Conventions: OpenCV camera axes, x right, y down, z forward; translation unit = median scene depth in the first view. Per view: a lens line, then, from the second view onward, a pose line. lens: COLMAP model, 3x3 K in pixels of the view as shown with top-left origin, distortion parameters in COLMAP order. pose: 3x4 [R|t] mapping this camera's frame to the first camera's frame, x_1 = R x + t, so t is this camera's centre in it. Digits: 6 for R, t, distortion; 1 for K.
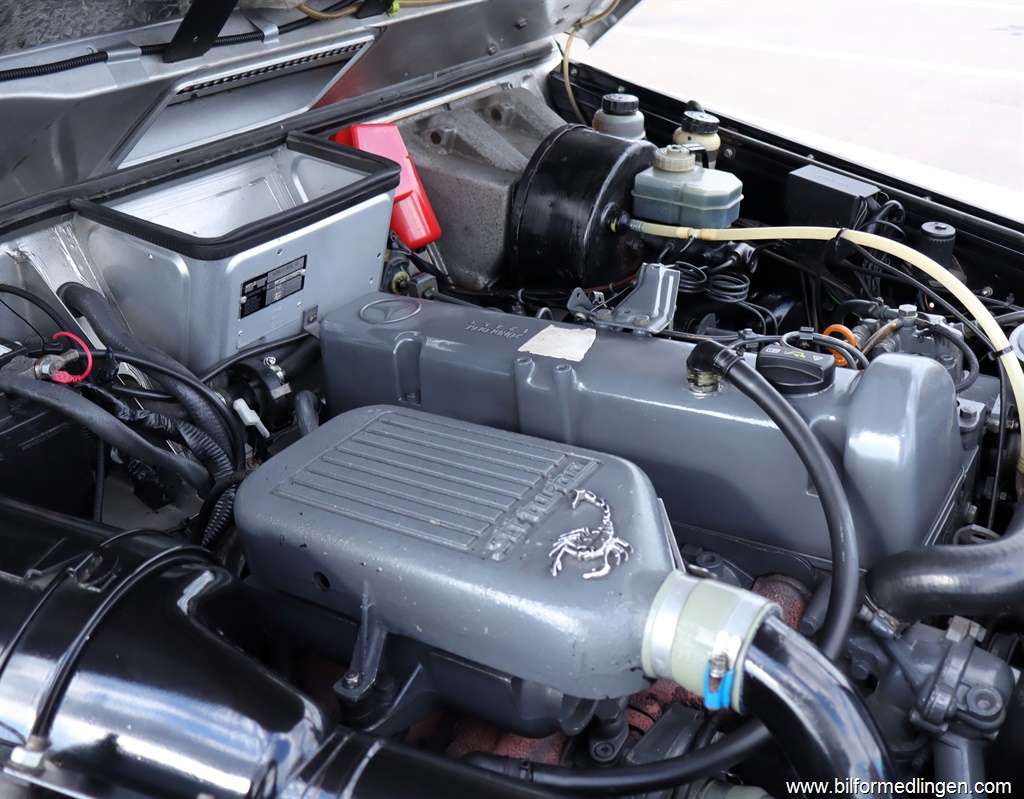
lens RADIAL K [[1081.8, 0, 512.0], [0, 1081.8, 399.5], [0, 0, 1]] dist [-0.006304, -0.003345]
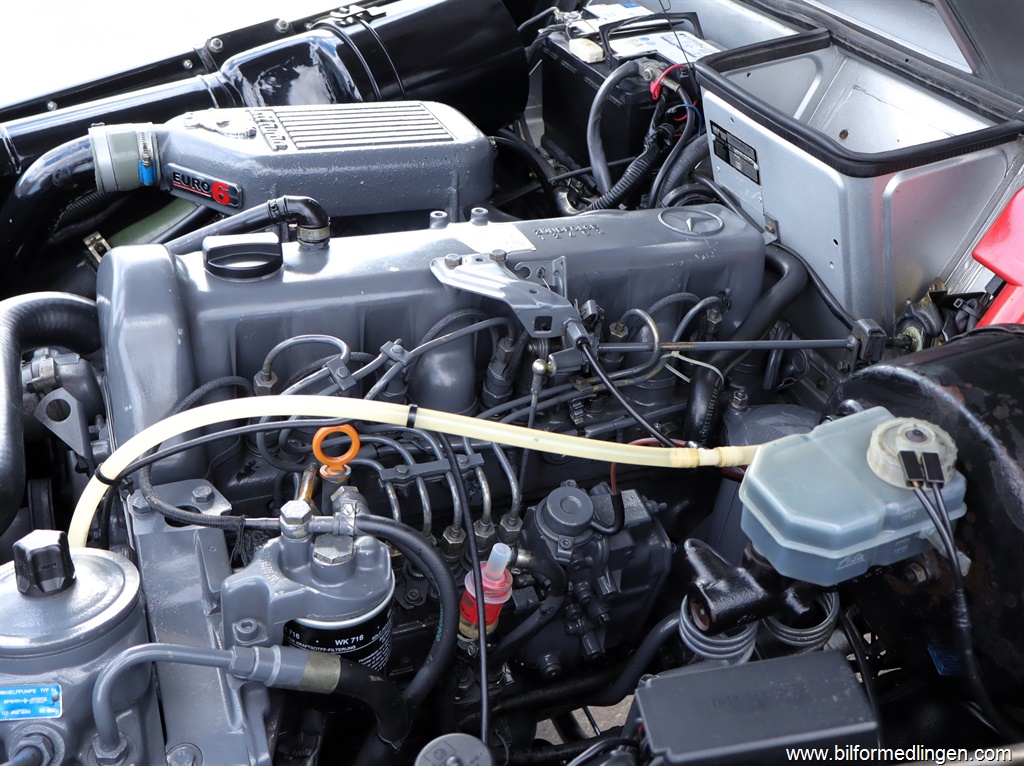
lens RADIAL K [[1044.7, 0, 512.0], [0, 1044.7, 383.0], [0, 0, 1]] dist [-0.064902, 0.179915]
pose [[-0.562155, 0.477736, -0.675093, 0.608879], [-0.406168, 0.551581, 0.728551, -0.553063], [0.720423, 0.683759, -0.116033, 0.975138]]
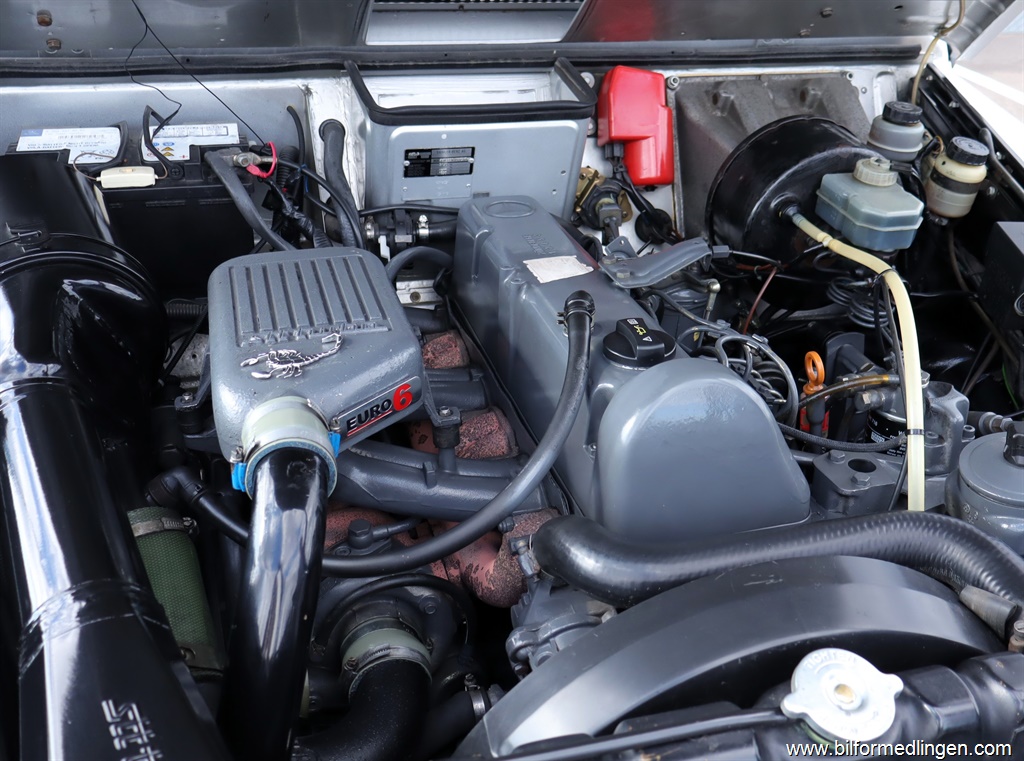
lens RADIAL K [[1044.7, 0, 512.0], [0, 1044.7, 380.5], [0, 0, 1]] dist [-0.064902, 0.179915]
pose [[0.744923, 0.384927, -0.544904, 0.533389], [-0.366189, 0.918642, 0.148333, -0.071712], [0.557669, 0.089041, 0.825274, 0.051553]]
